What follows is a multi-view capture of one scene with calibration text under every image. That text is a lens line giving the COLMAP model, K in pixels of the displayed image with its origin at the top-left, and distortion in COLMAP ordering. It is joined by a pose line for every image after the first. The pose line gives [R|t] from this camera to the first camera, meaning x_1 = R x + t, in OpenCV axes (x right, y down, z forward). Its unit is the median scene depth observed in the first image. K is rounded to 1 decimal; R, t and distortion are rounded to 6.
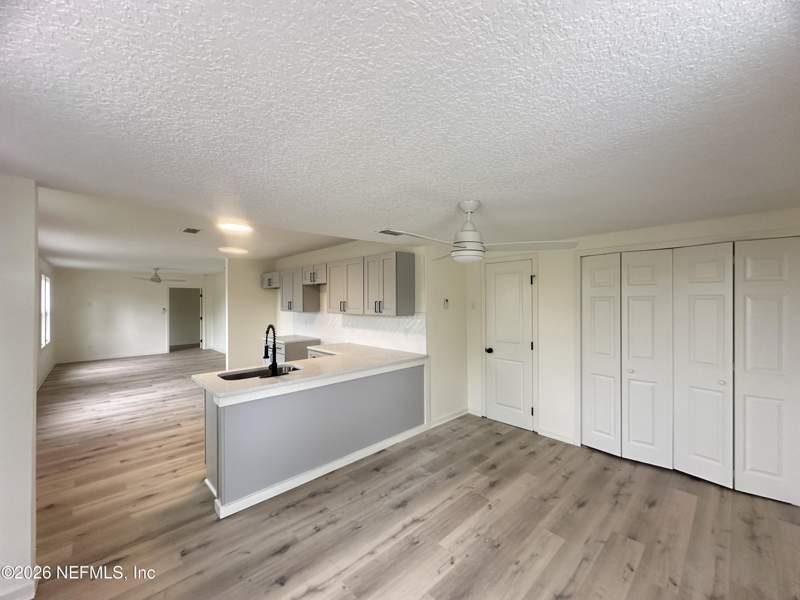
lens RADIAL K [[318.7, 0, 402.2], [0, 318.7, 304.9], [0, 0, 1]] dist [0.006992, -0.000066]
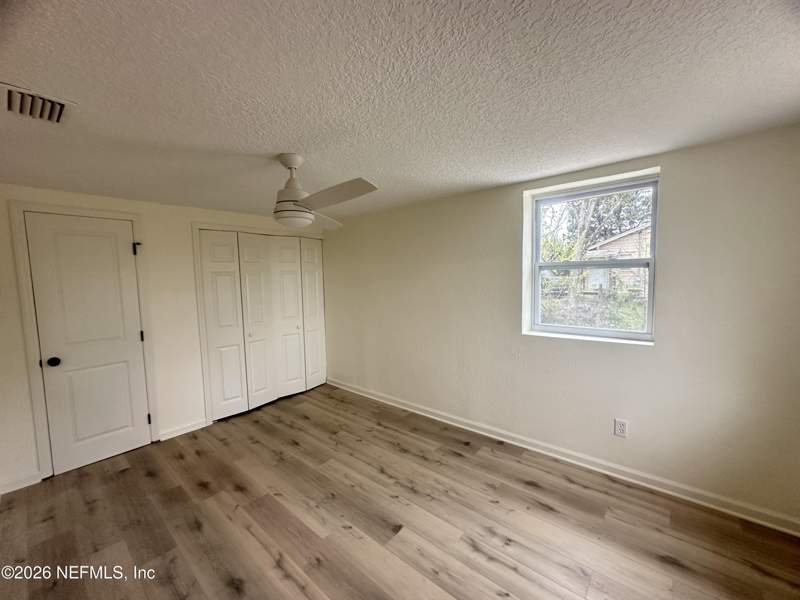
lens RADIAL K [[318.7, 0, 400.6], [0, 318.7, 298.9], [0, 0, 1]] dist [0.006992, -0.000066]
pose [[-0.099584, -0.066538, 0.992802, -0.535008], [0.034688, 0.996923, 0.070293, 0.011309], [-0.994424, 0.041438, -0.096969, 0.593998]]
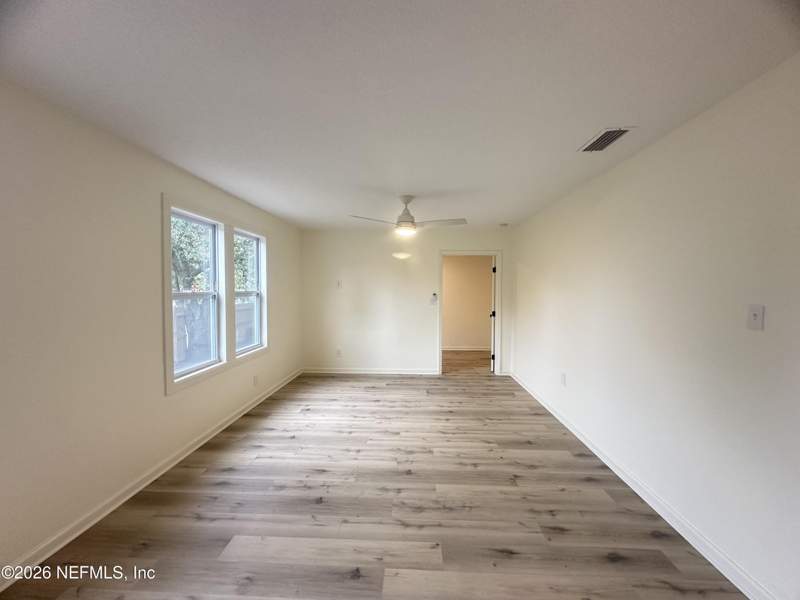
lens RADIAL K [[355.0, 0, 401.3], [0, 355.0, 303.6], [0, 0, 1]] dist [-0.001604, -0.000087]
pose [[0.685086, 0.031051, -0.727800, -0.773440], [-0.006350, 0.999308, 0.036657, 0.021916], [0.728434, -0.020491, 0.684809, 1.230313]]
